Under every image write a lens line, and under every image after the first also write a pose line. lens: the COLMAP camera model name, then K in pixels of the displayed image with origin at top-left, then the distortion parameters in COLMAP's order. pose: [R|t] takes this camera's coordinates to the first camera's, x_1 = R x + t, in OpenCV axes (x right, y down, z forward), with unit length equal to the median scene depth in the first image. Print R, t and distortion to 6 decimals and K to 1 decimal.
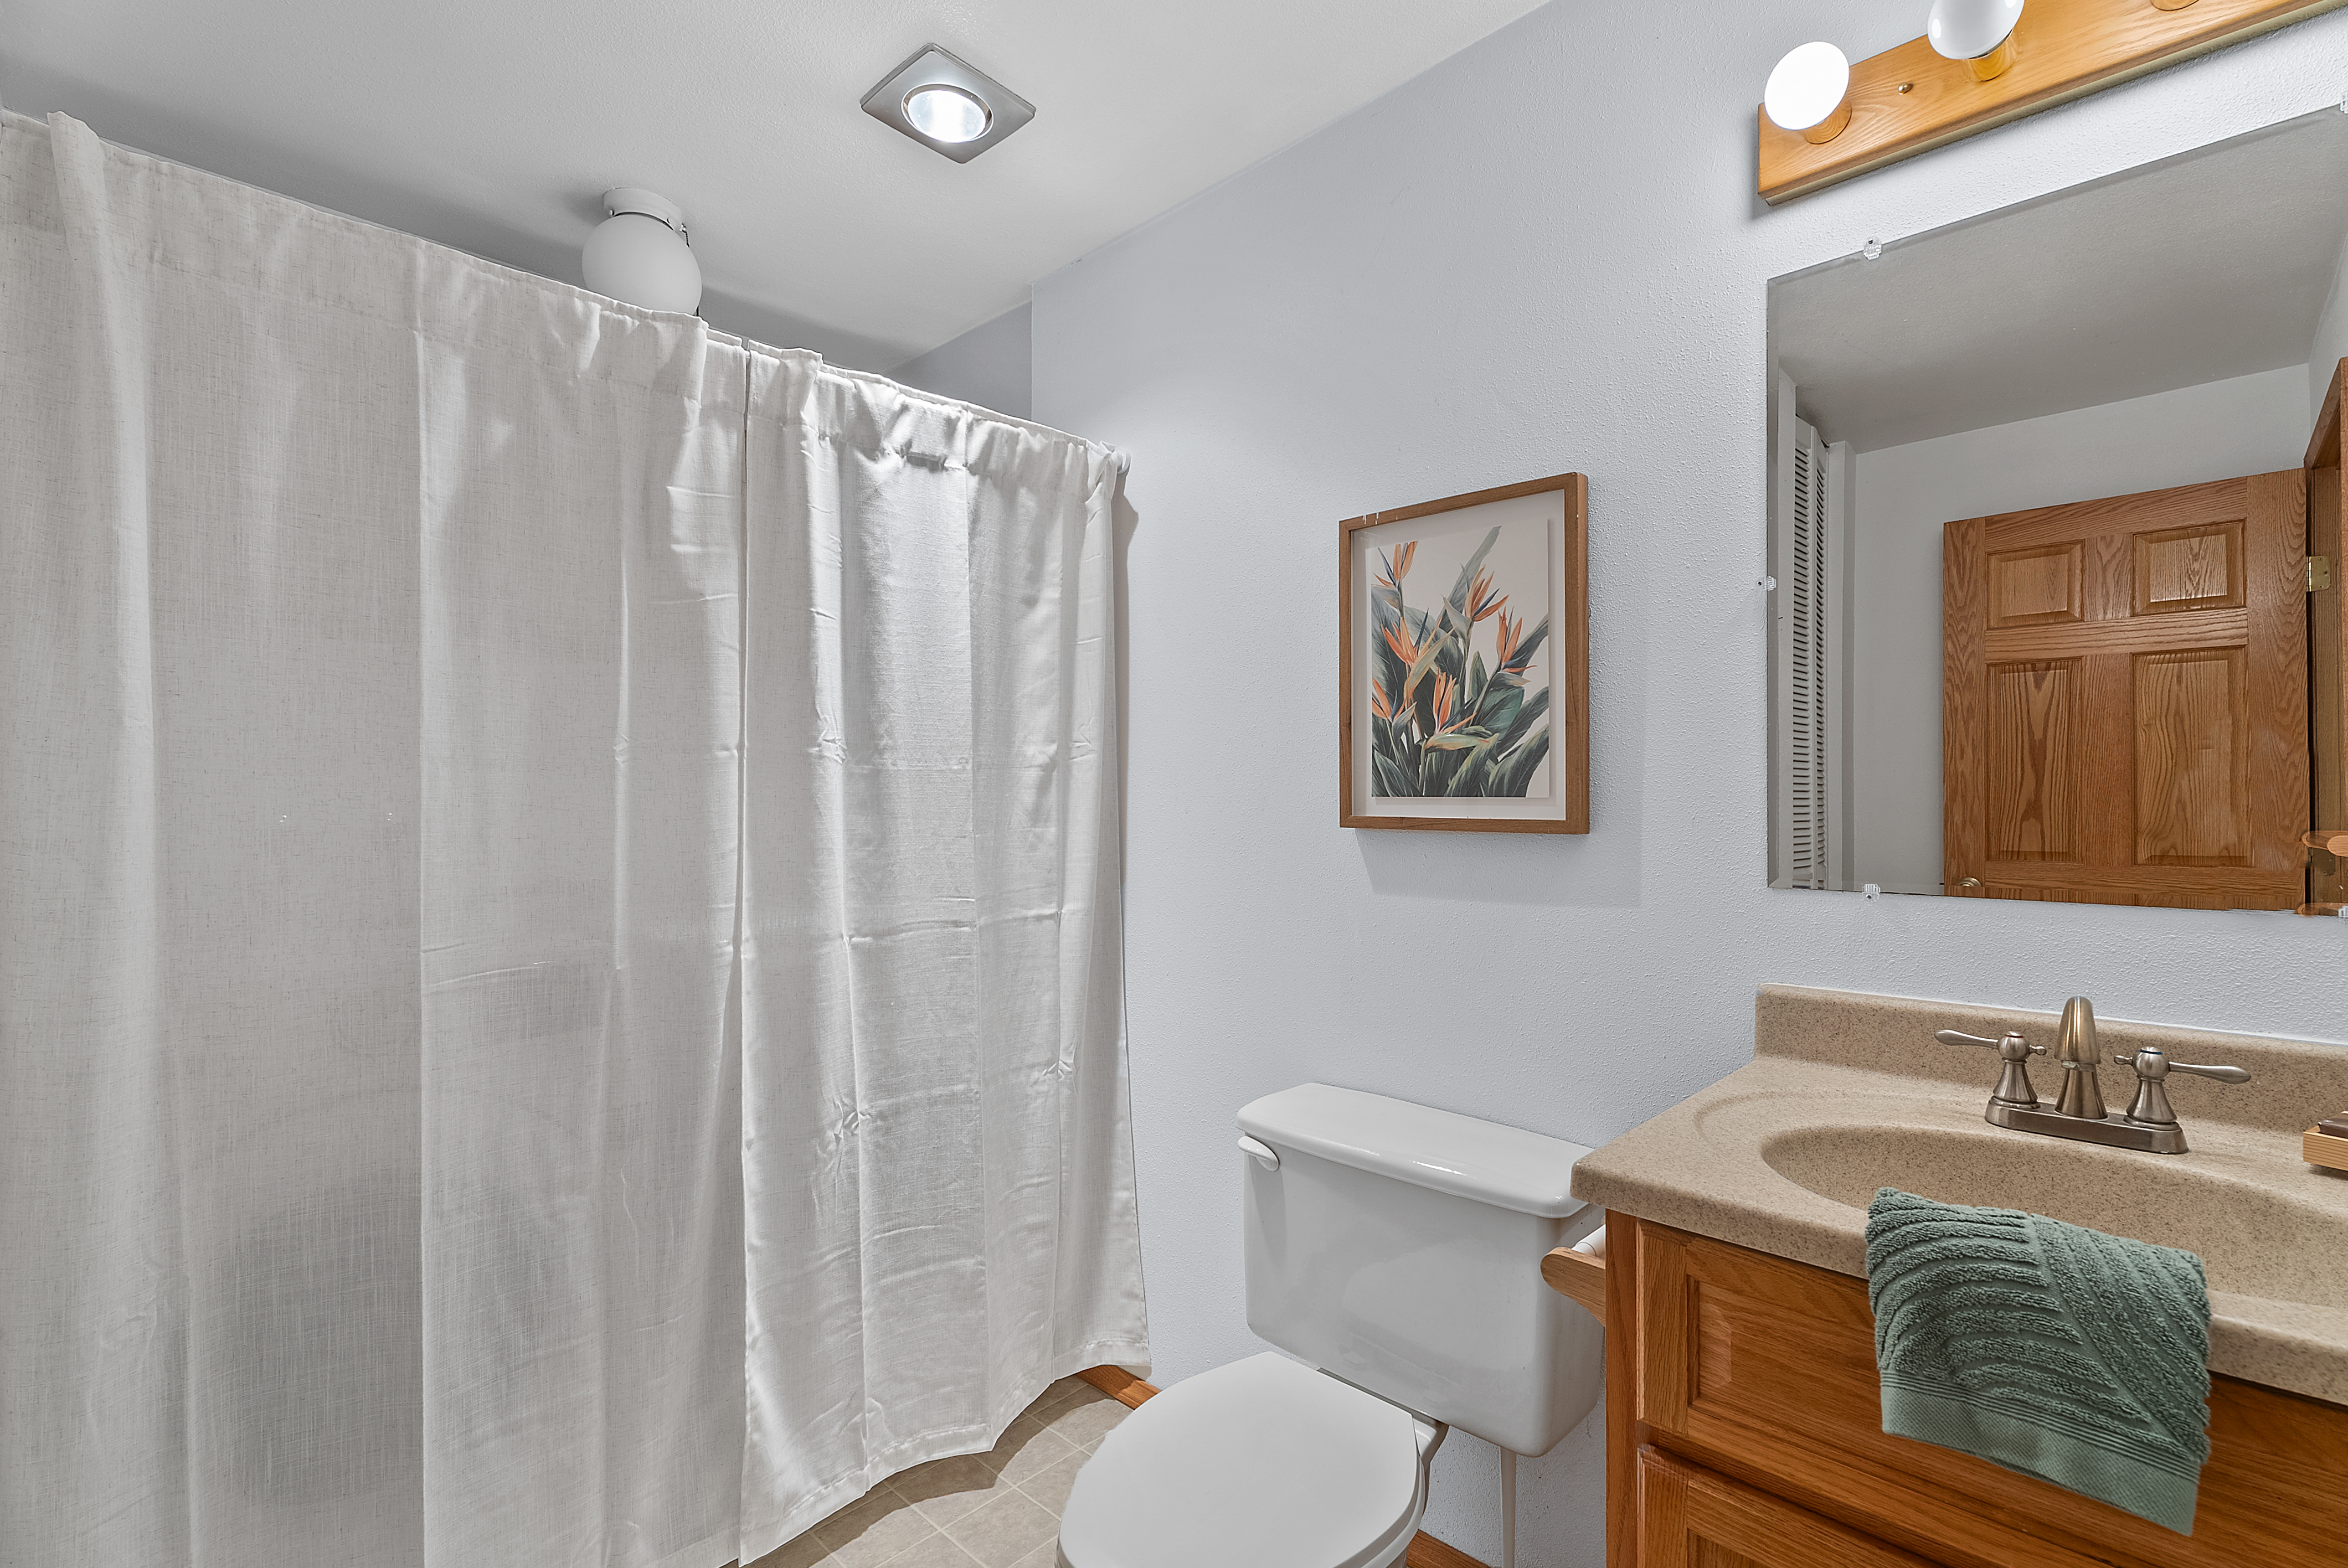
lens RADIAL K [[1066.0, 0, 1179.4], [0, 1066.0, 795.1], [0, 0, 1]] dist [-0.002266, 0.001527]
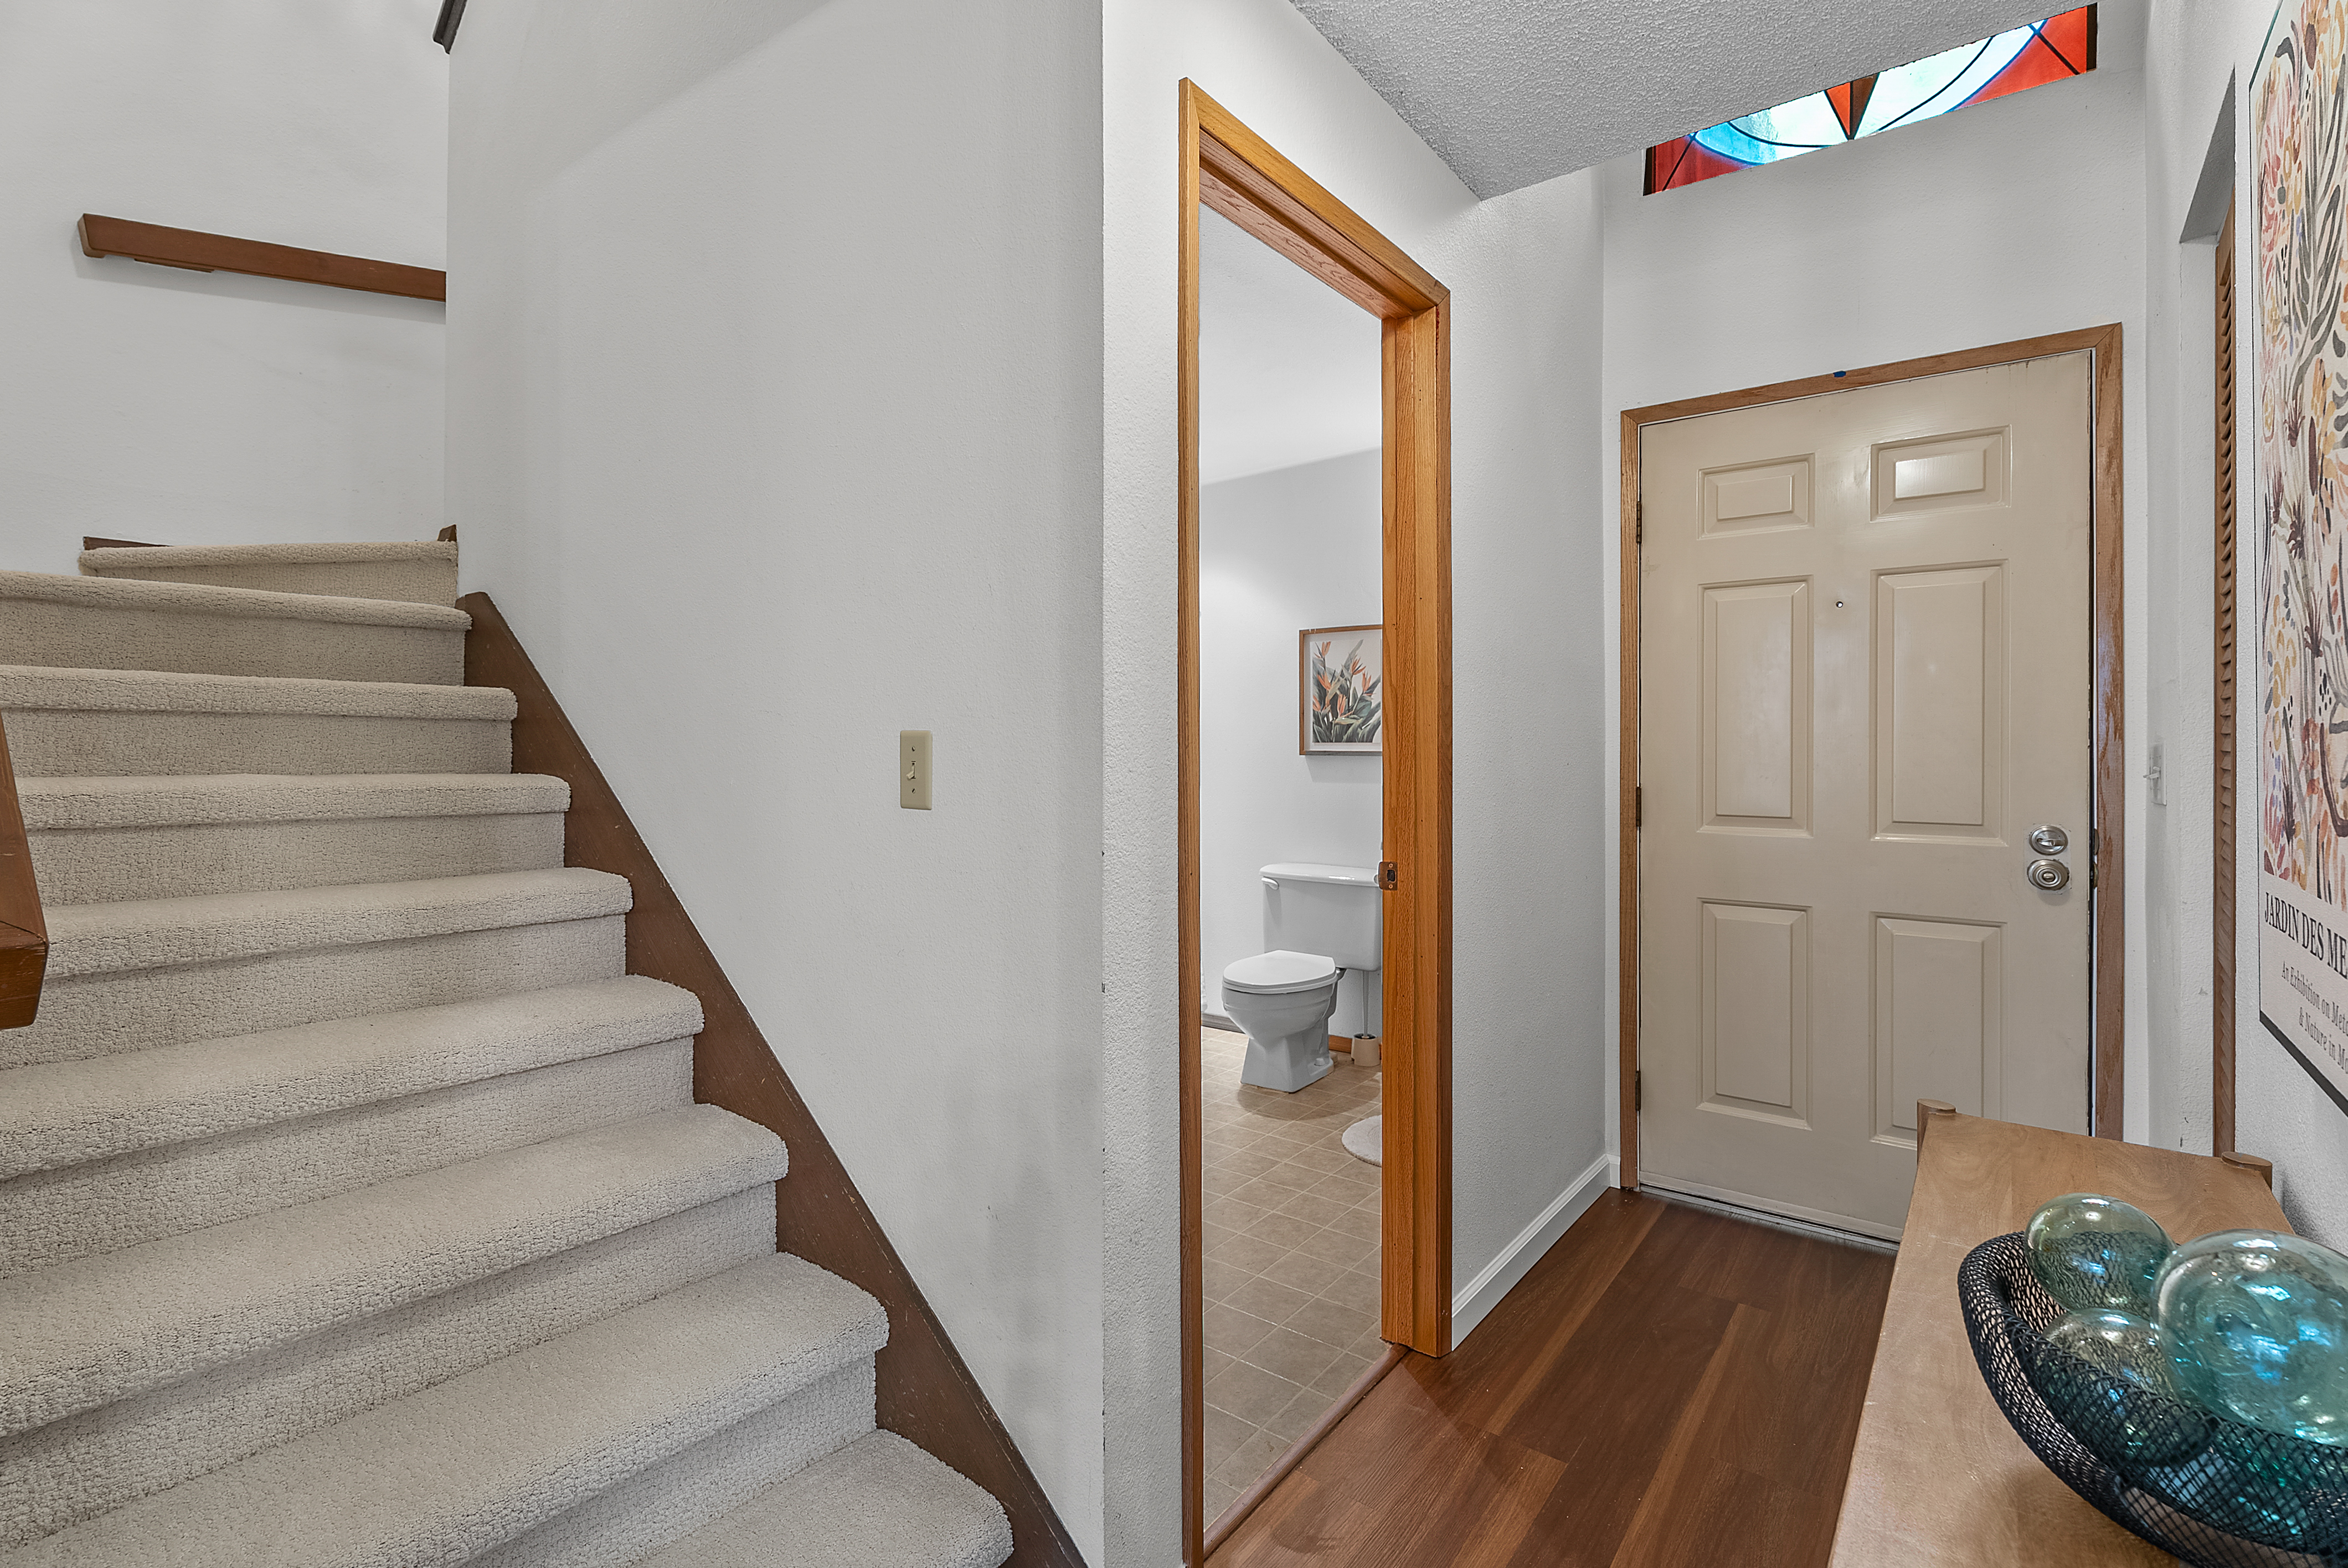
lens RADIAL K [[1066.0, 0, 1179.2], [0, 1066.0, 758.4], [0, 0, 1]] dist [-0.002266, 0.001527]
pose [[0.992742, -0.000922, 0.120258, -0.436474], [-0.000723, 0.999907, 0.013632, 0.004890], [-0.120260, -0.013620, 0.992649, -1.461267]]
